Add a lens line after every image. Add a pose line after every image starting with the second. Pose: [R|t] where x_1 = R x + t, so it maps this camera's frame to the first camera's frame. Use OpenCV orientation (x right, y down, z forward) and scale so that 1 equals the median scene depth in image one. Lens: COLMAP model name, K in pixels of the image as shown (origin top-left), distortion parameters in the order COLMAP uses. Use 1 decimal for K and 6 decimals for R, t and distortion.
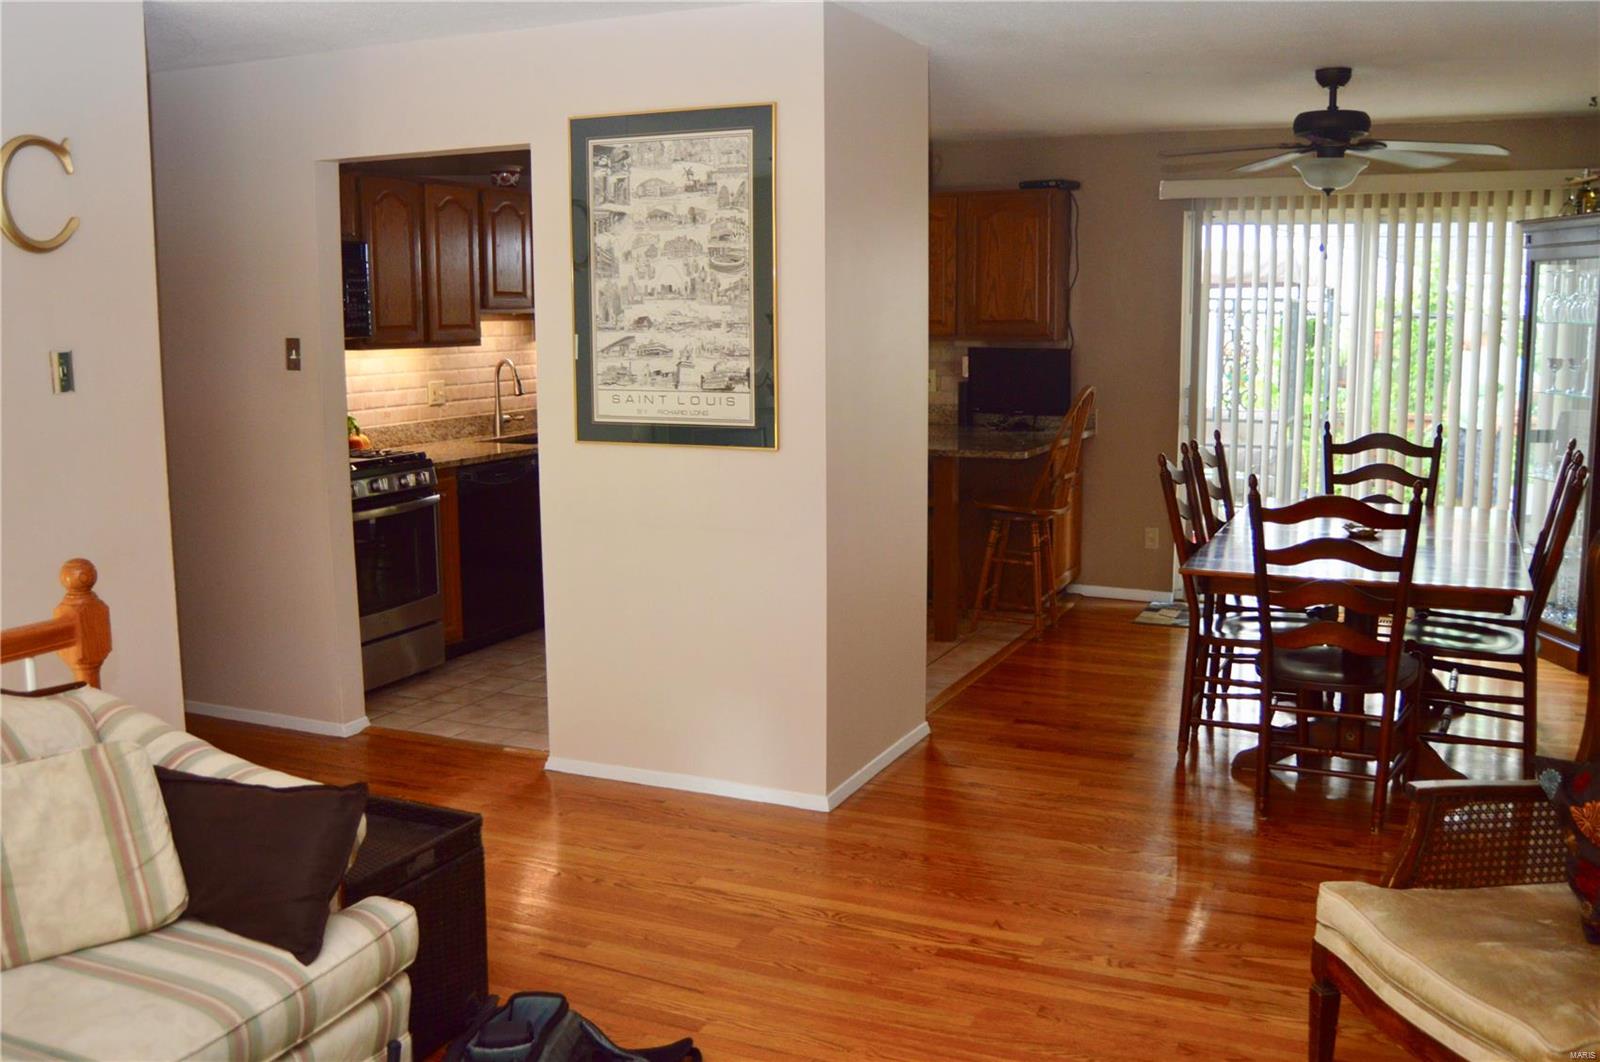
lens RADIAL K [[1422.5, 0, 800.0], [0, 1422.5, 531.0], [0, 0, 1]] dist [-0.037976, -0.005416]
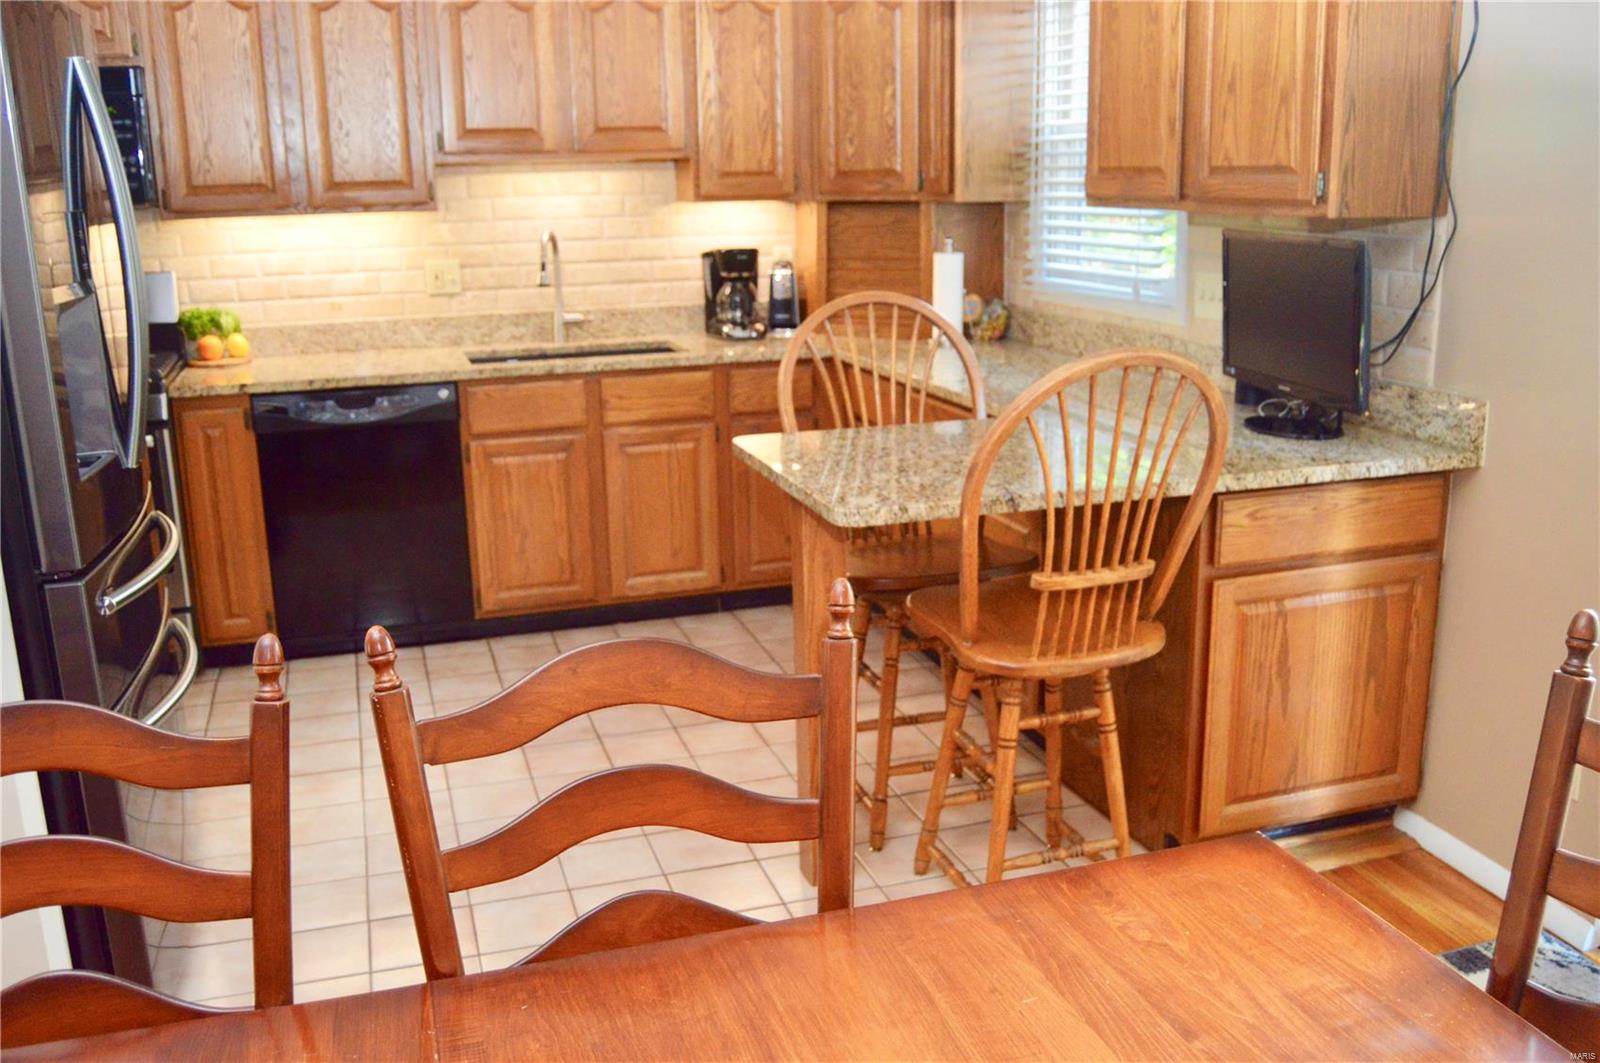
lens RADIAL K [[1422.5, 0, 800.0], [0, 1422.5, 531.5], [0, 0, 1]] dist [-0.037976, -0.005416]
pose [[0.664780, 0.179141, -0.725242, 0.408060], [-0.097388, 0.983319, 0.153620, -0.101900], [0.740664, -0.031494, 0.671137, 0.674701]]
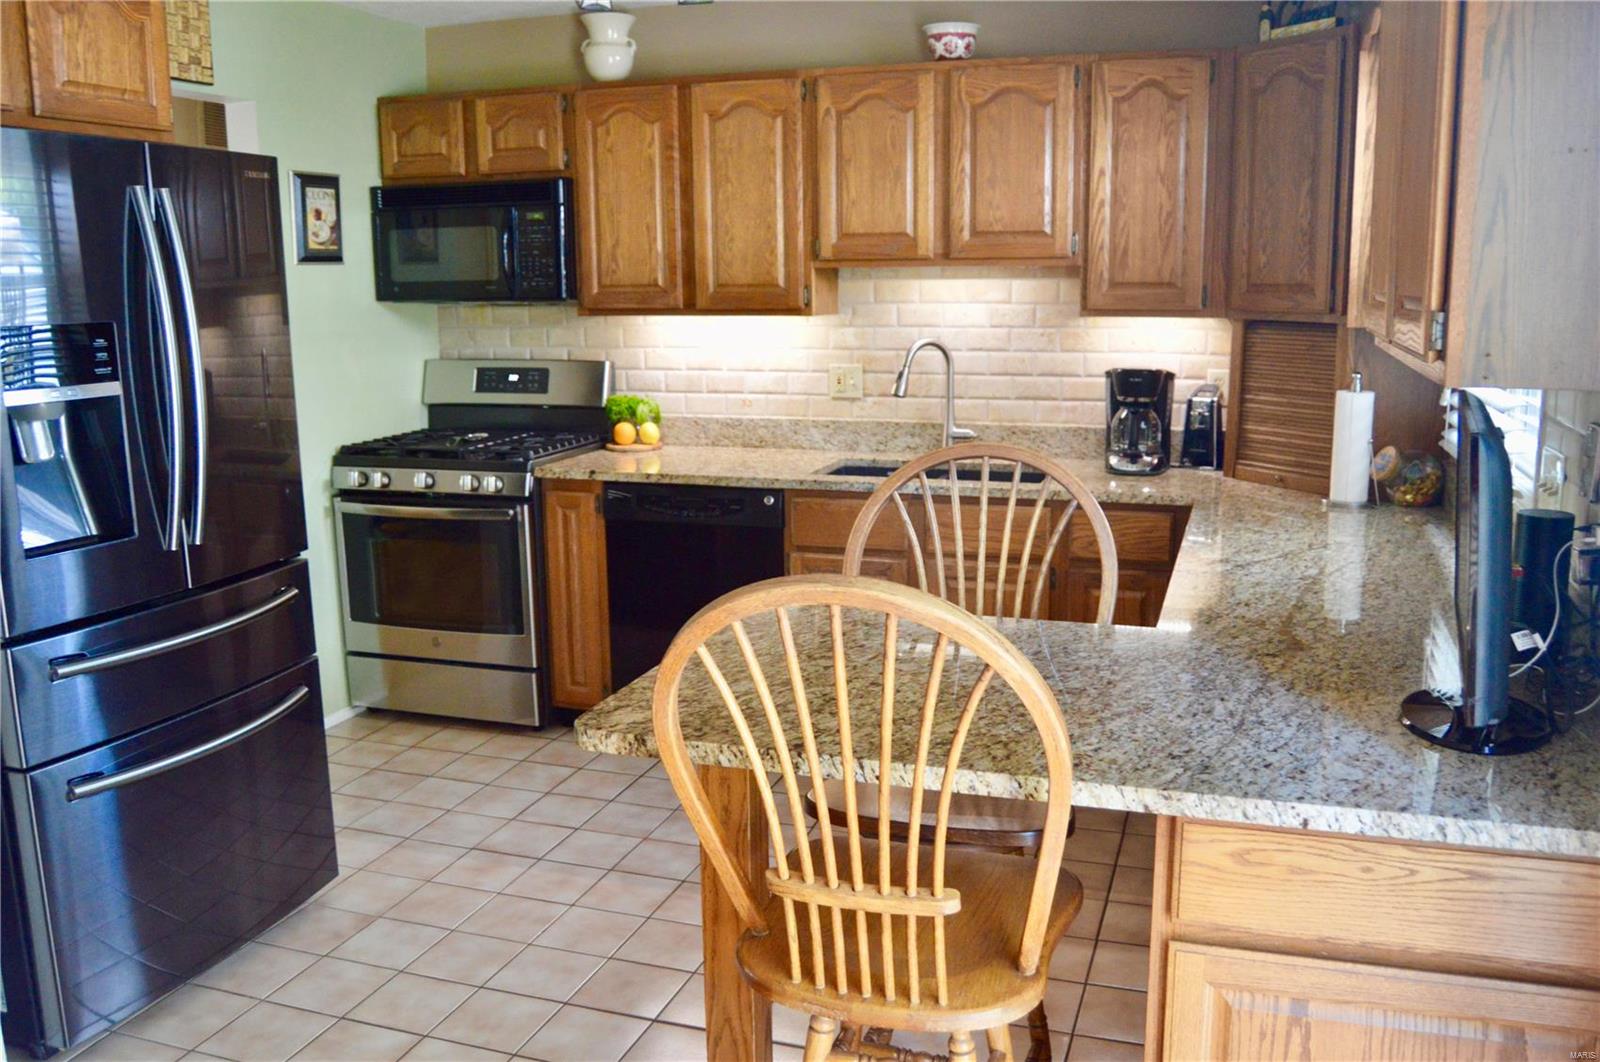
lens RADIAL K [[1347.6, 0, 800.0], [0, 1347.6, 531.0], [0, 0, 1]] dist [-0.044619, -0.003765]
pose [[0.097816, 0.194007, -0.976111, 0.413574], [-0.140816, 0.973645, 0.179405, -0.145849], [0.985192, 0.119903, 0.122557, 0.933721]]
